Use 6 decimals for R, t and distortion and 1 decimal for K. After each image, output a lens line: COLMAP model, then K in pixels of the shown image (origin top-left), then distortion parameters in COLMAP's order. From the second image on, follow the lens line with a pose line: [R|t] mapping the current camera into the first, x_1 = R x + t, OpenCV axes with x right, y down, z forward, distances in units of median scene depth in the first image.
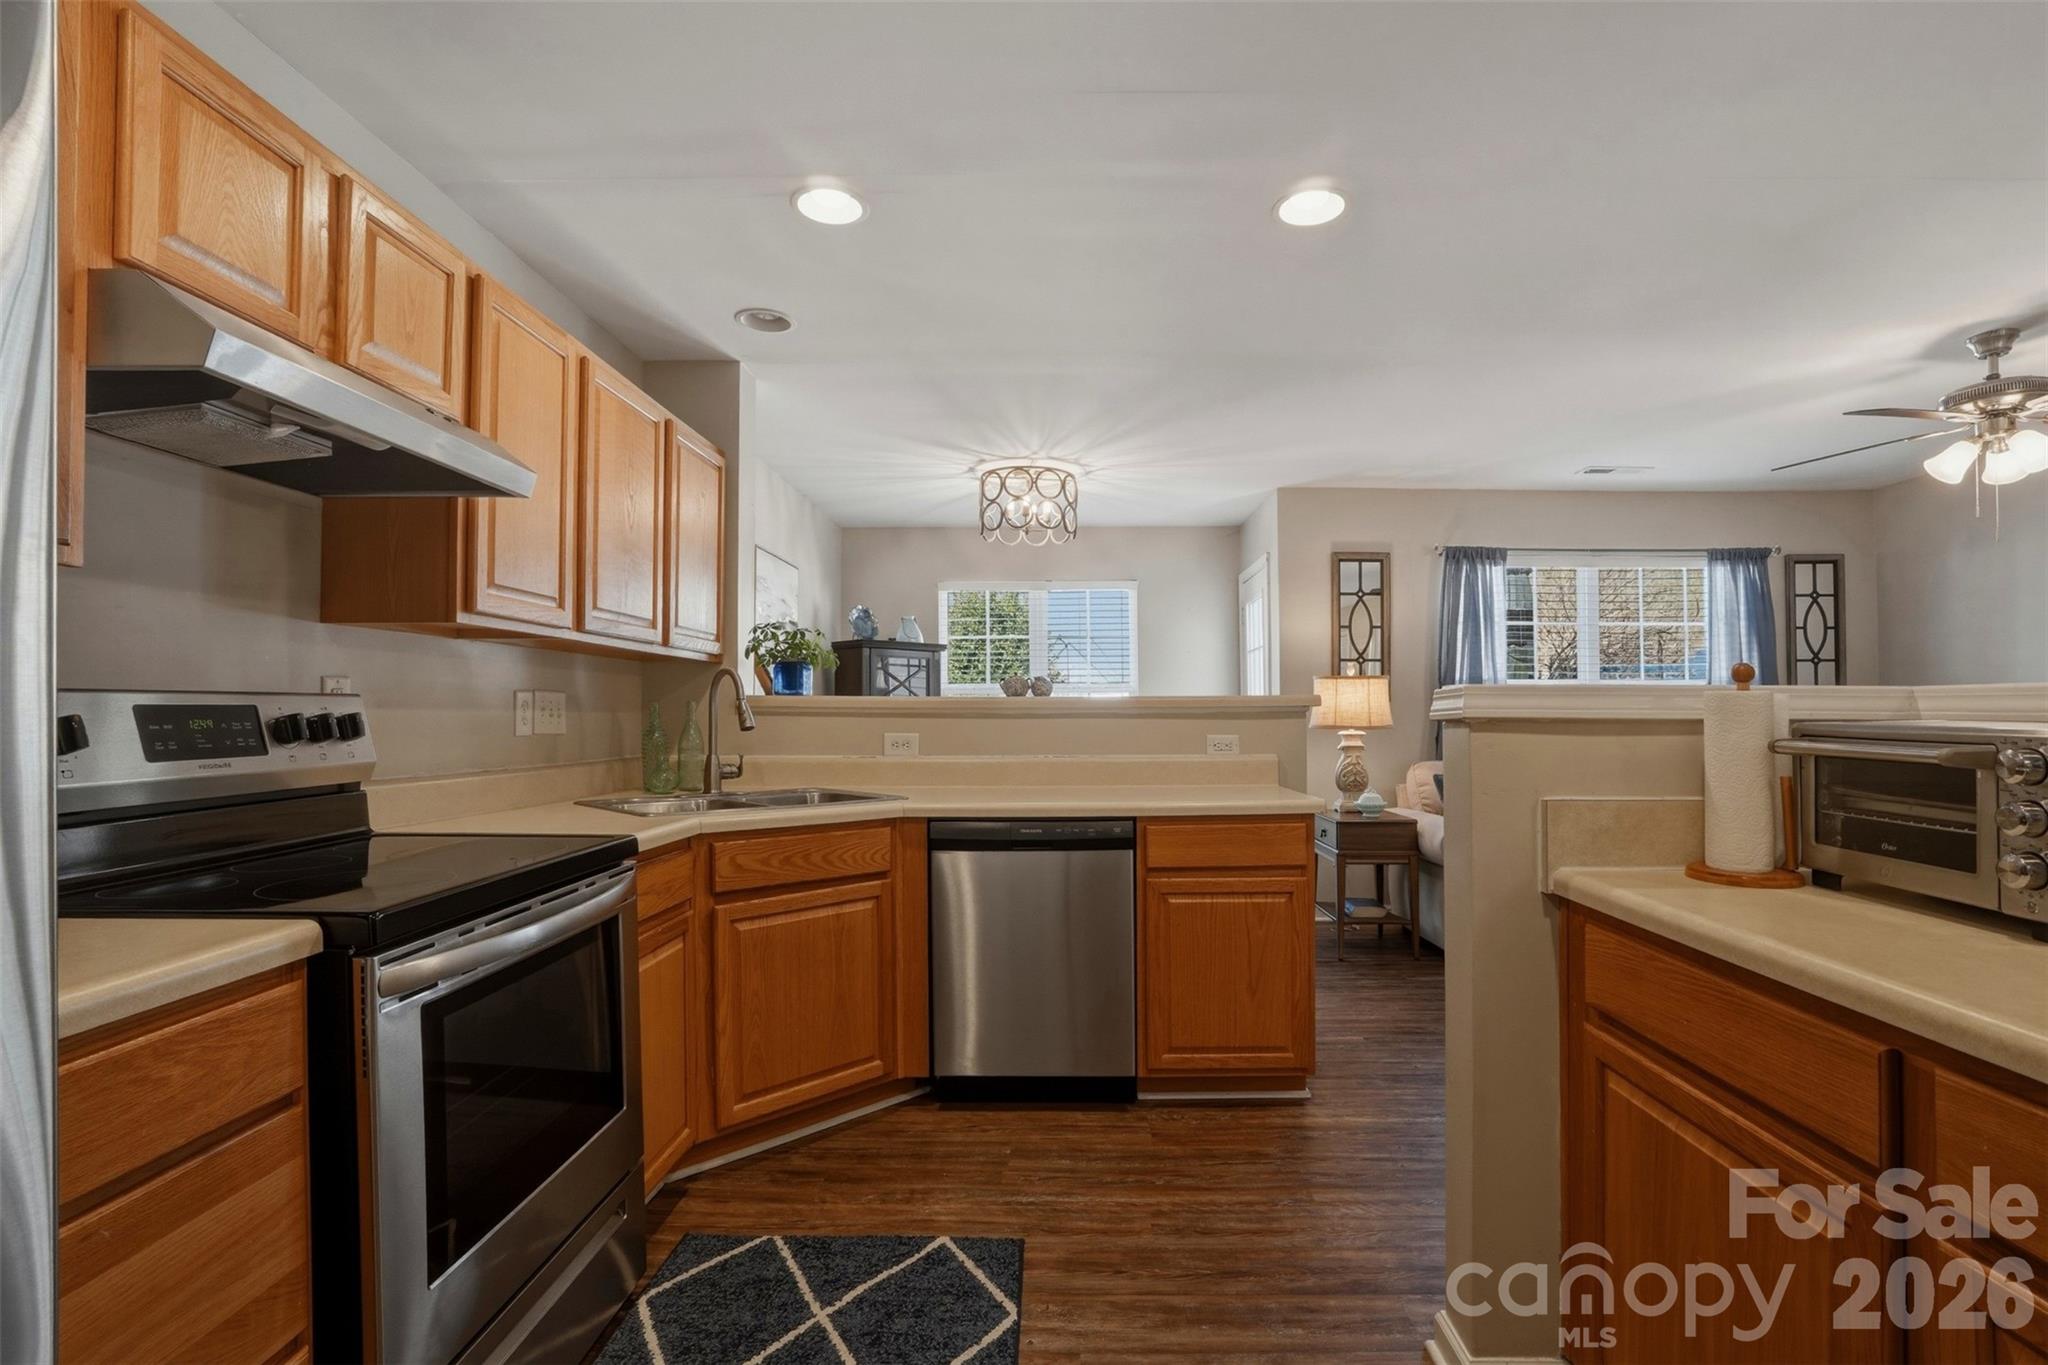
lens RADIAL K [[997.5, 0, 1055.4], [0, 997.5, 696.7], [0, 0, 1]] dist [-0.064427, 0.032959]
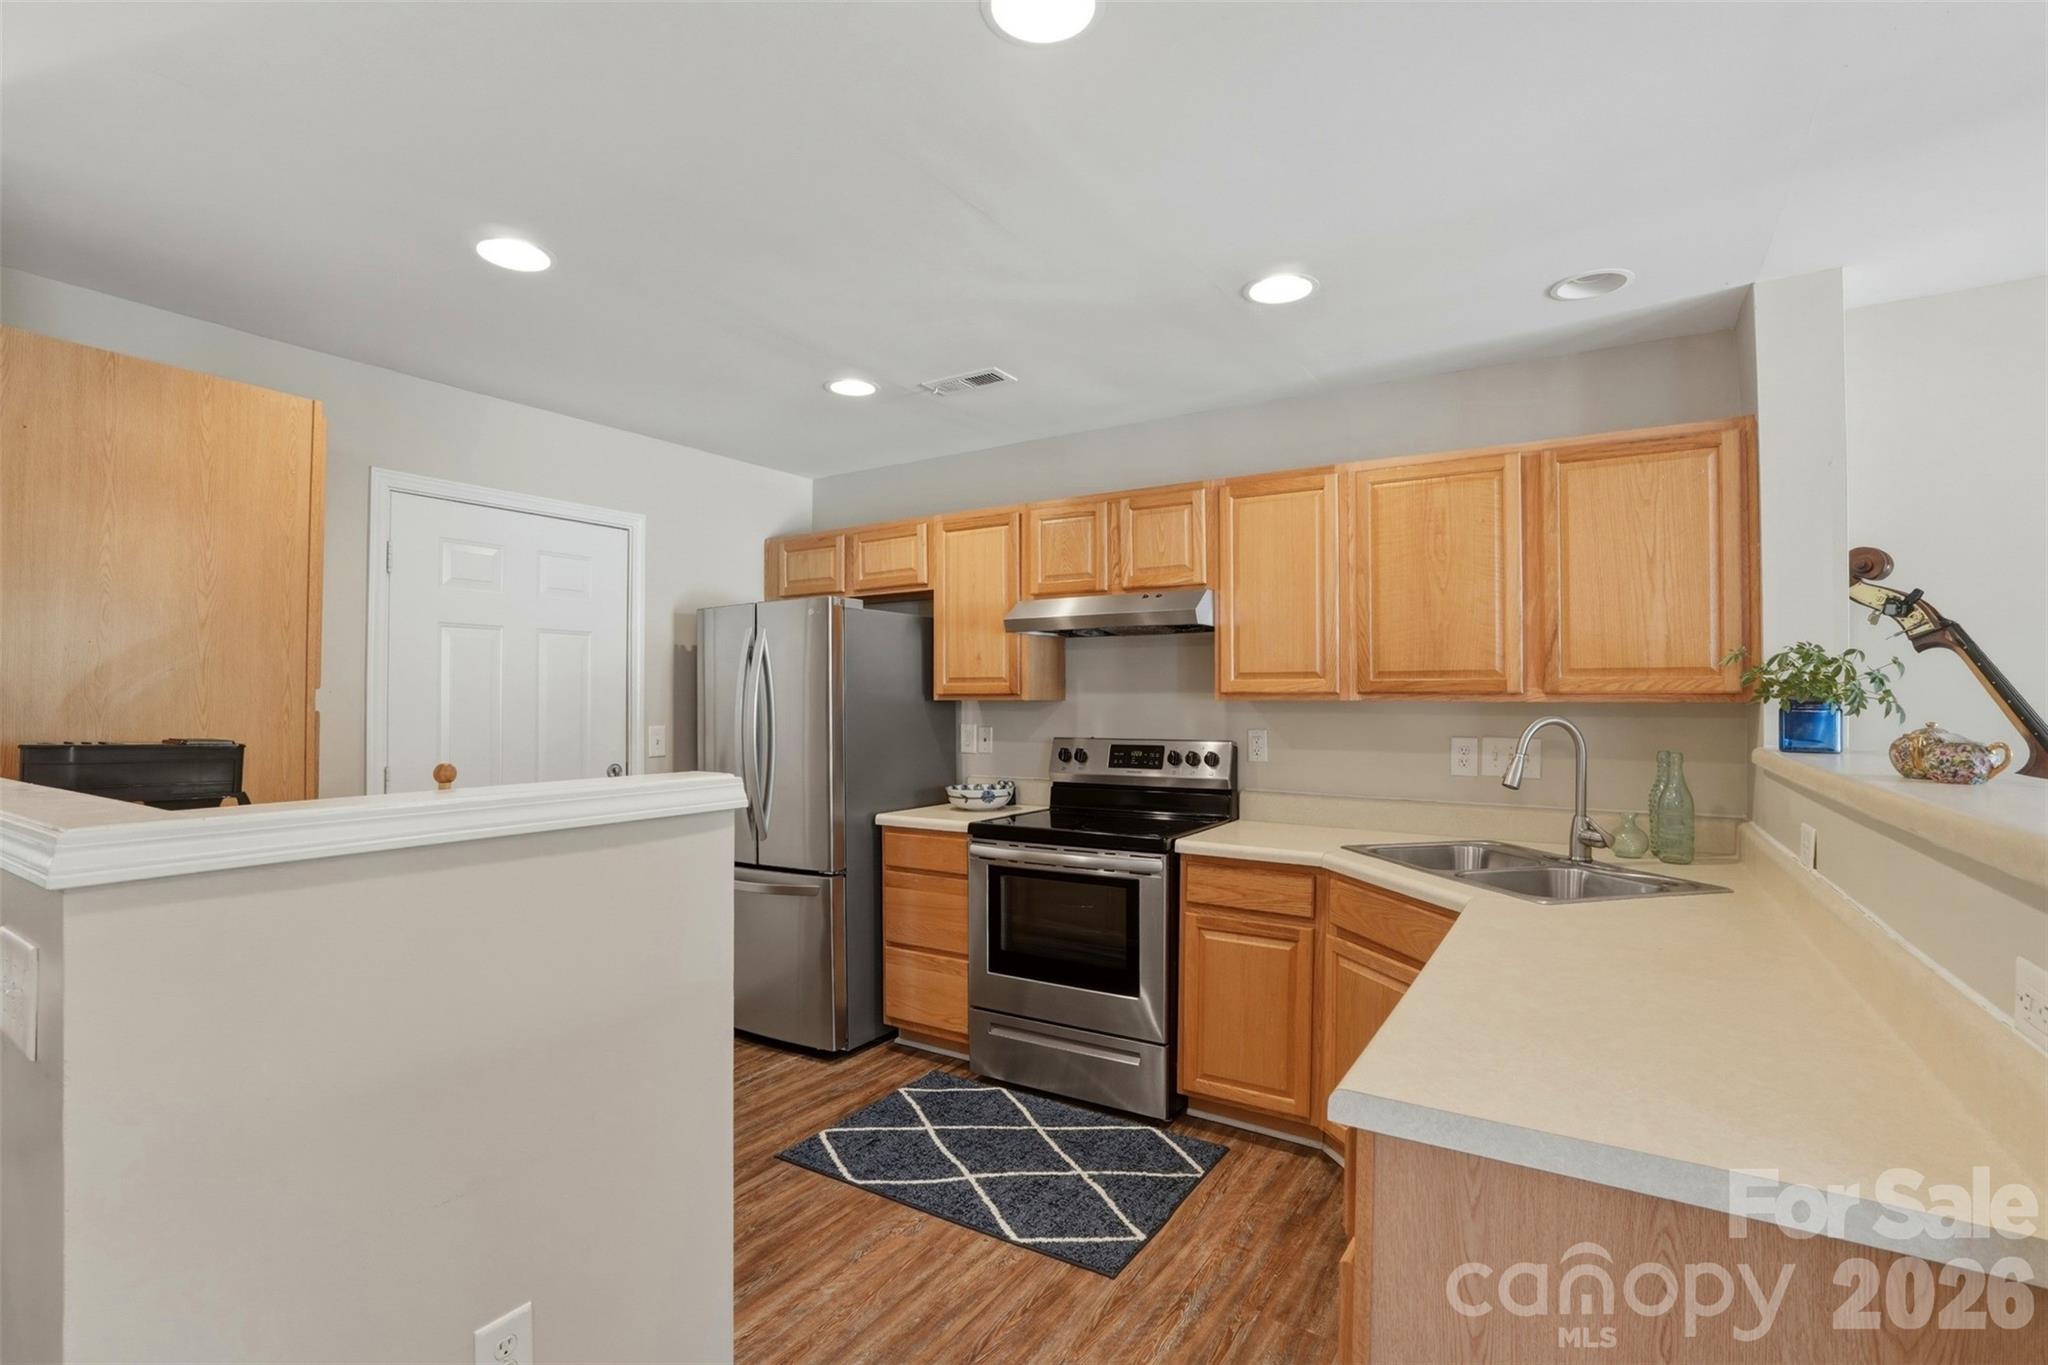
lens RADIAL K [[957.6, 0, 1030.4], [0, 957.6, 691.8], [0, 0, 1]] dist [-0.062392, -0.000026]
pose [[-0.543161, -0.009521, -0.839575, 0.644563], [0.012205, 0.999741, -0.019234, -0.042875], [0.839540, -0.020694, -0.542904, 1.105085]]
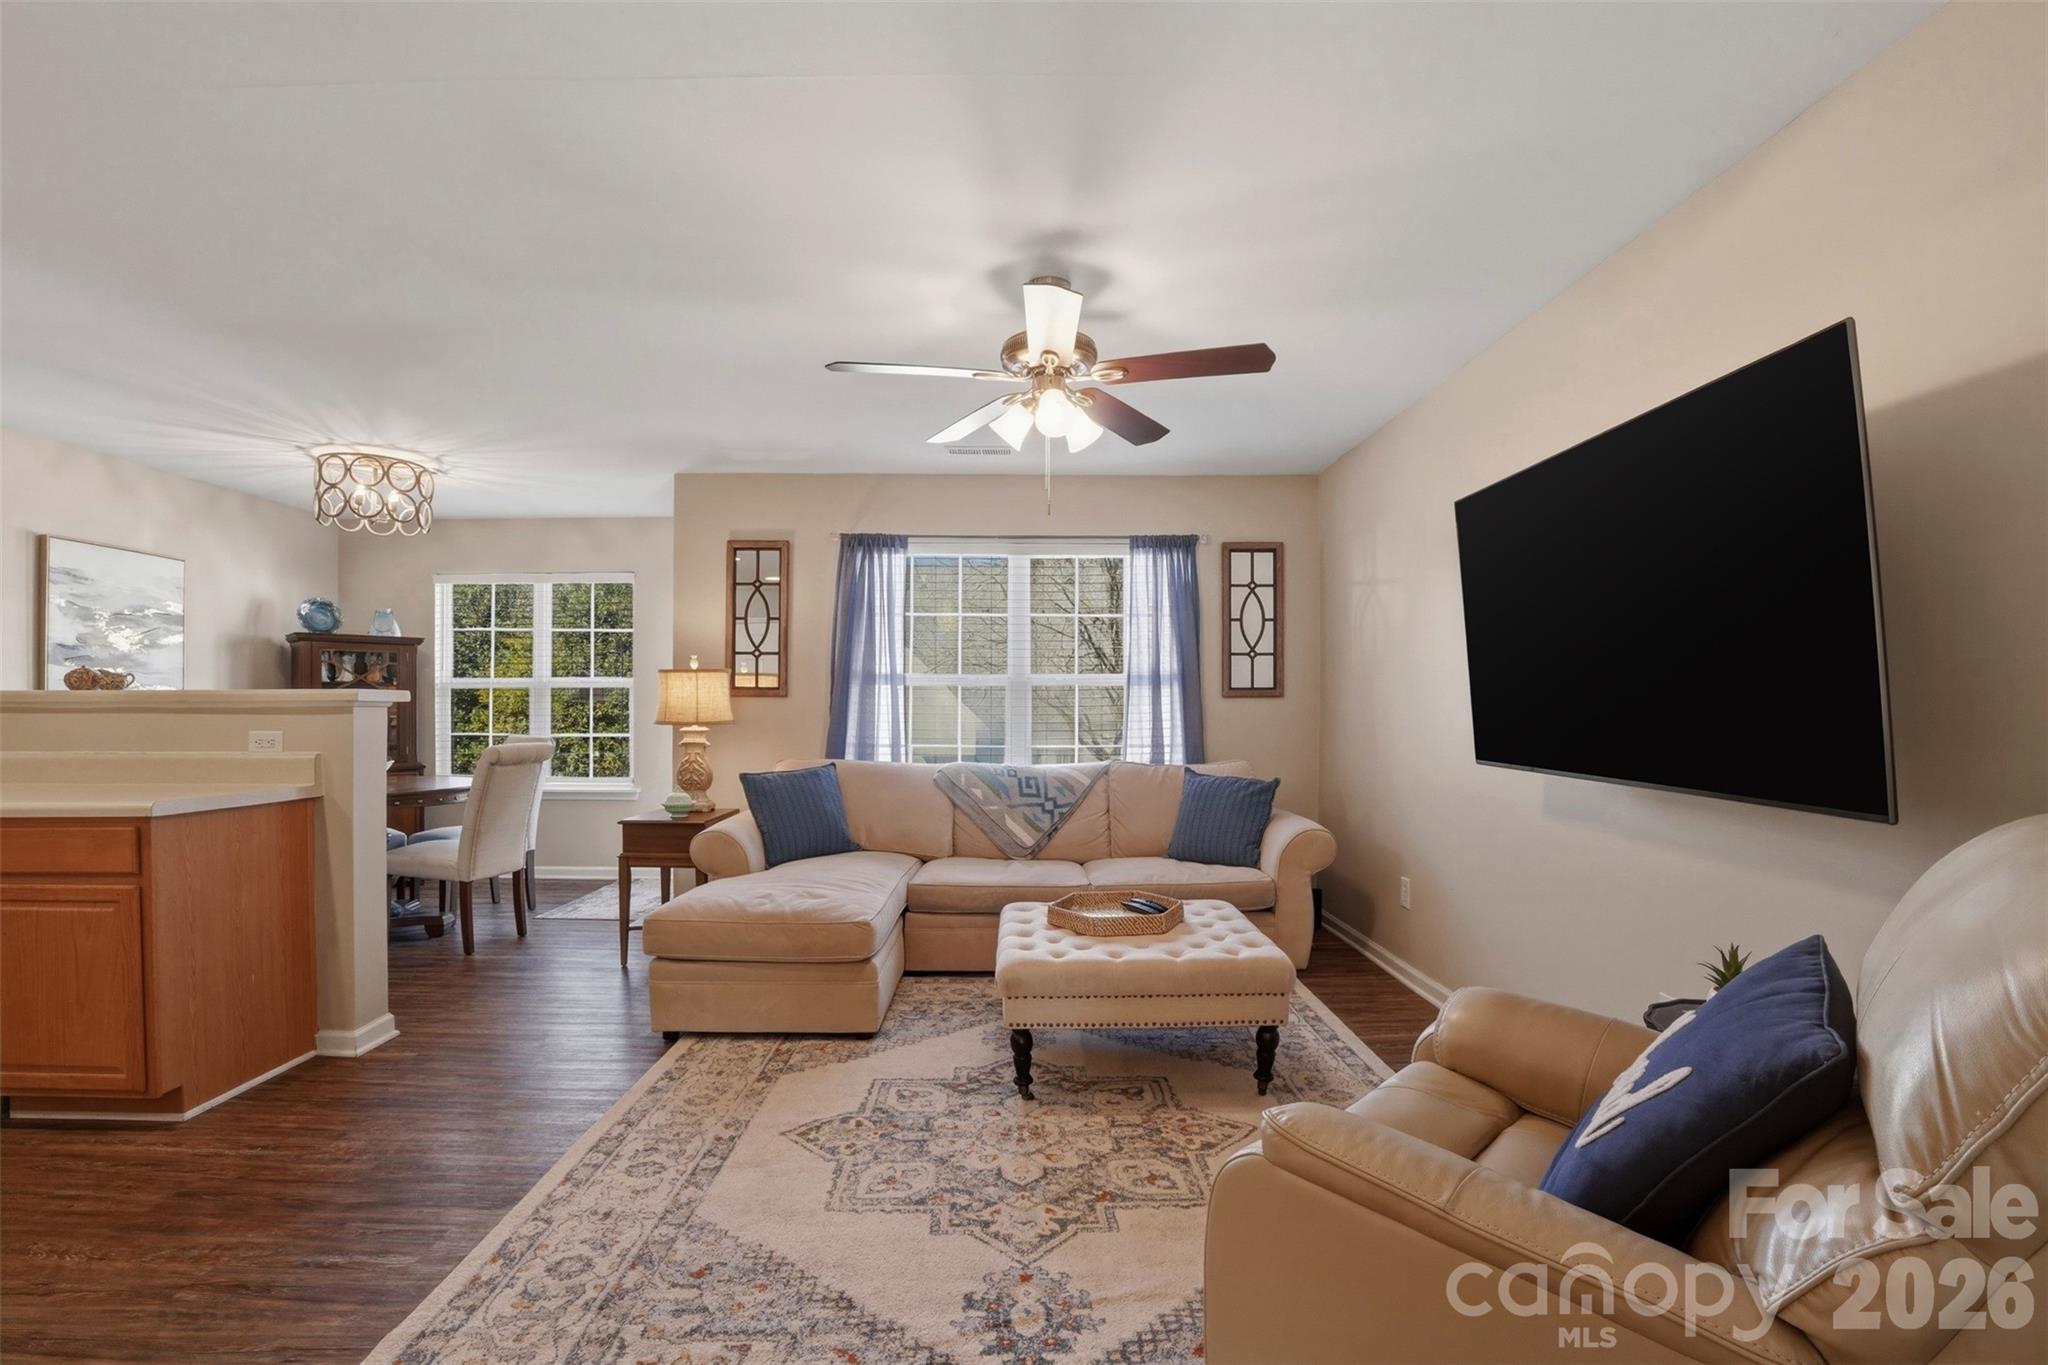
lens RADIAL K [[948.6, 0, 1047.0], [0, 948.6, 713.4], [0, 0, 1]] dist [-0.064796, 0.010075]
pose [[0.999780, 0.002533, 0.020825, 1.097152], [-0.003007, 0.999737, 0.022728, -0.000012], [-0.020762, -0.022786, 0.999525, 0.156461]]
